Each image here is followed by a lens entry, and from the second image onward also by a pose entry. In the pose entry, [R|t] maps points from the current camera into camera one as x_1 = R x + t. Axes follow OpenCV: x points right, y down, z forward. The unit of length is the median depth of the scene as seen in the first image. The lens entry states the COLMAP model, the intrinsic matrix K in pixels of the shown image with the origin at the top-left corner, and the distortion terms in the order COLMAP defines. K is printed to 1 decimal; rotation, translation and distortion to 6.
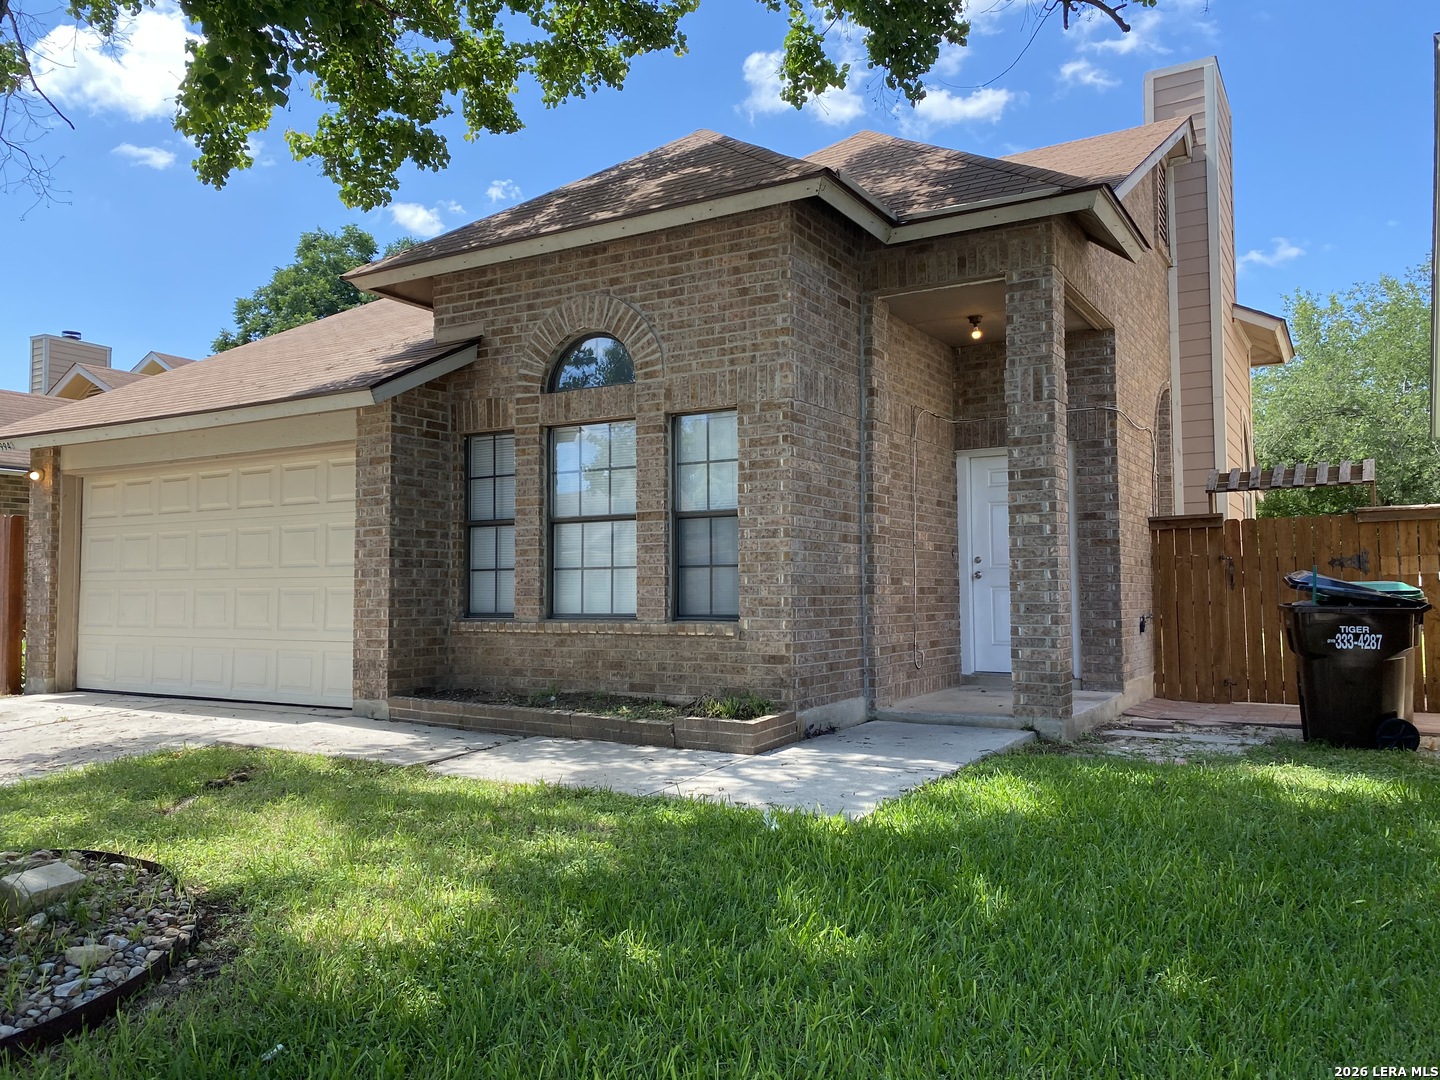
lens RADIAL K [[1096.2, 0, 722.6], [0, 1096.2, 529.7], [0, 0, 1]] dist [0.058252, -0.036958]
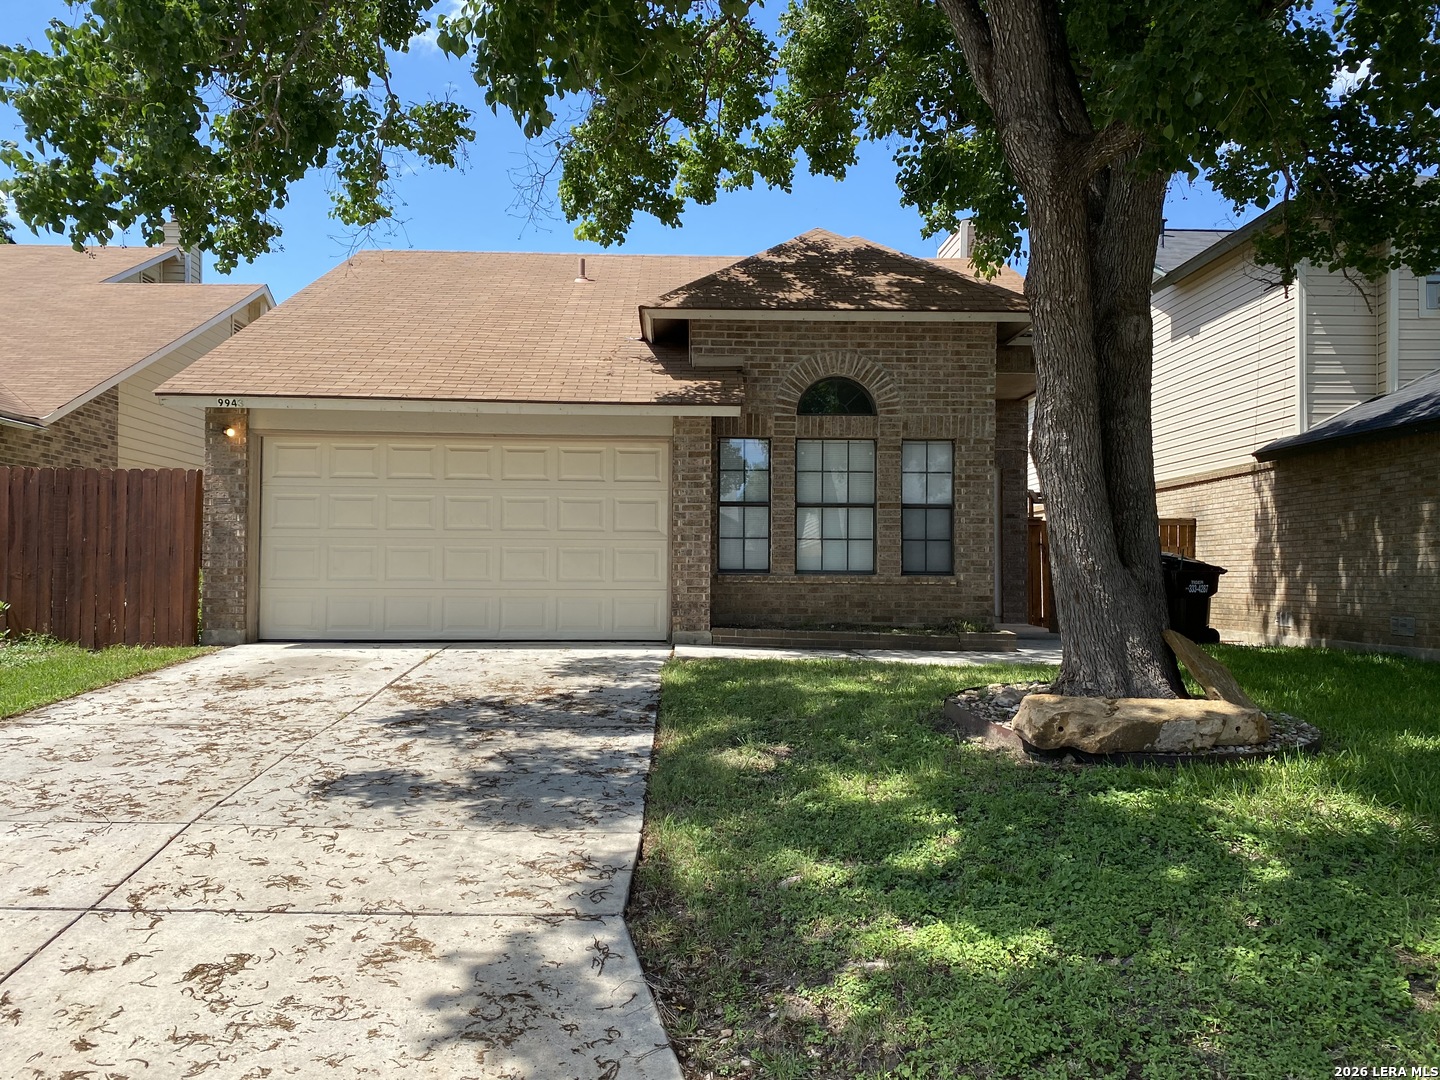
lens RADIAL K [[1096.2, 0, 715.5], [0, 1096.2, 545.2], [0, 0, 1]] dist [0.058252, -0.036958]
pose [[0.851378, 0.027867, 0.523812, -1.039998], [-0.040427, 0.999104, 0.012556, 0.032105], [-0.522993, -0.031866, 0.851741, -0.161828]]
